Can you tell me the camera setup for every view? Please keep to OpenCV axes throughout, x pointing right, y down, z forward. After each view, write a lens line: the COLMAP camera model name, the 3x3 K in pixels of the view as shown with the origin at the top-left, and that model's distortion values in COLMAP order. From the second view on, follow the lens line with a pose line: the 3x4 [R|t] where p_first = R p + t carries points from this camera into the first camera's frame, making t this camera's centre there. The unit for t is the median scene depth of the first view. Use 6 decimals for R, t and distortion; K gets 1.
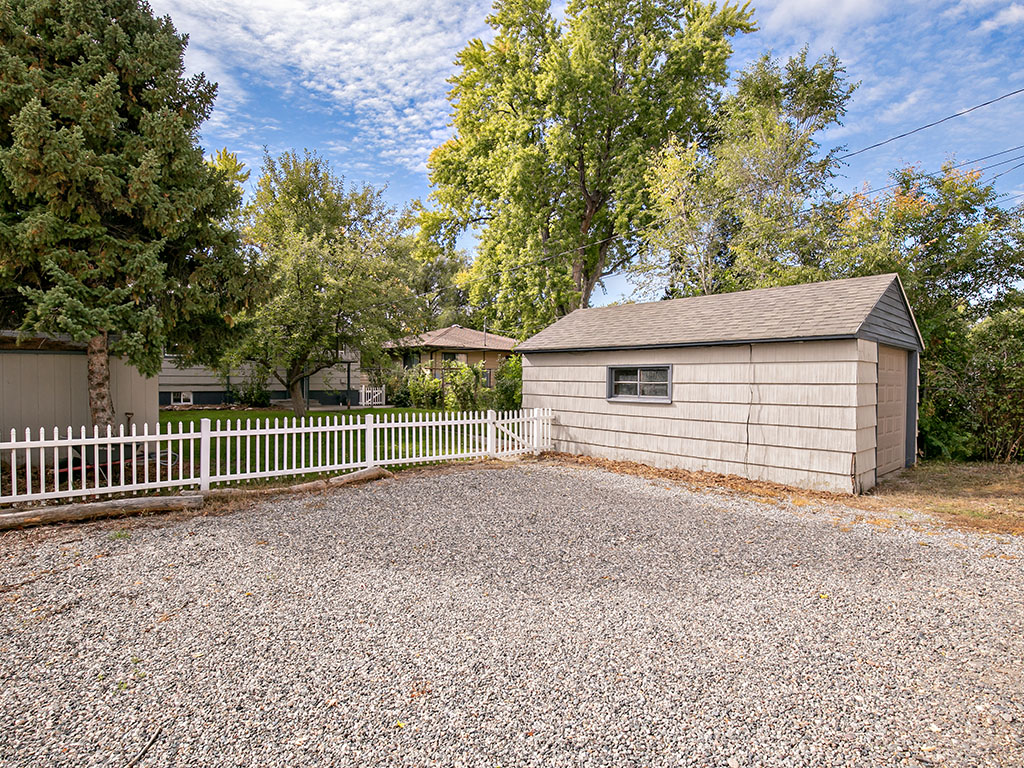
lens RADIAL K [[524.0, 0, 522.9], [0, 524.0, 381.0], [0, 0, 1]] dist [-0.004050, -0.000445]
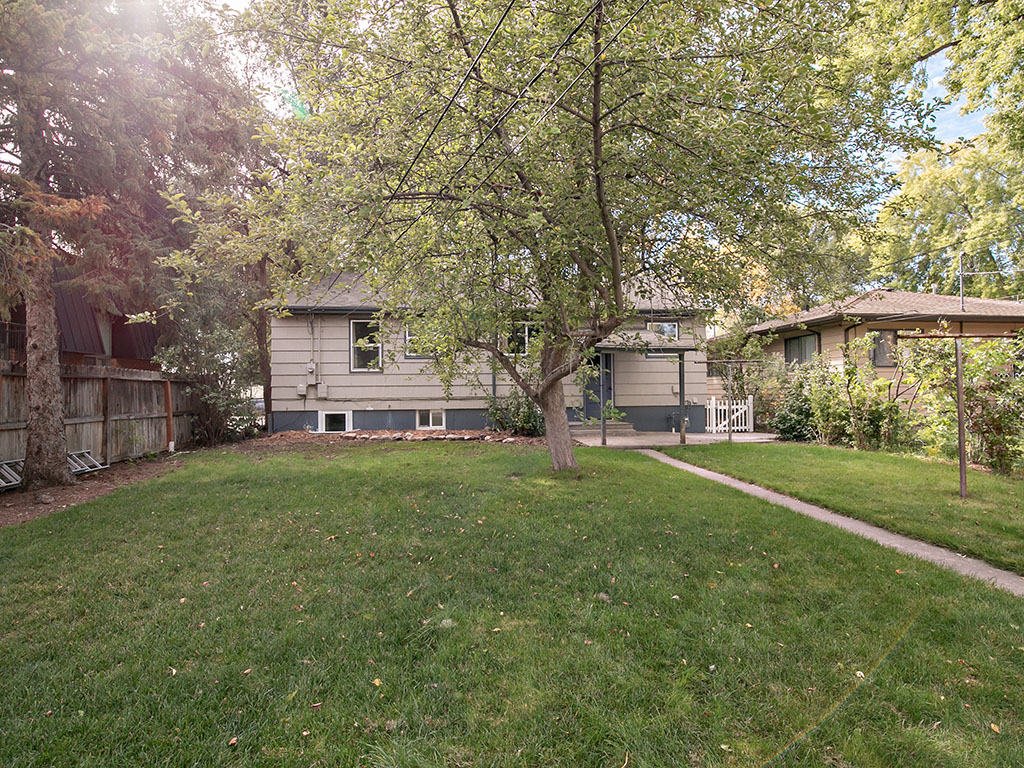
lens RADIAL K [[524.0, 0, 522.9], [0, 524.0, 381.0], [0, 0, 1]] dist [-0.004050, -0.000445]
pose [[0.794782, -0.033124, -0.605990, -0.129338], [0.017652, 0.999349, -0.031474, 0.005883], [0.606638, 0.014318, 0.794849, 0.445362]]
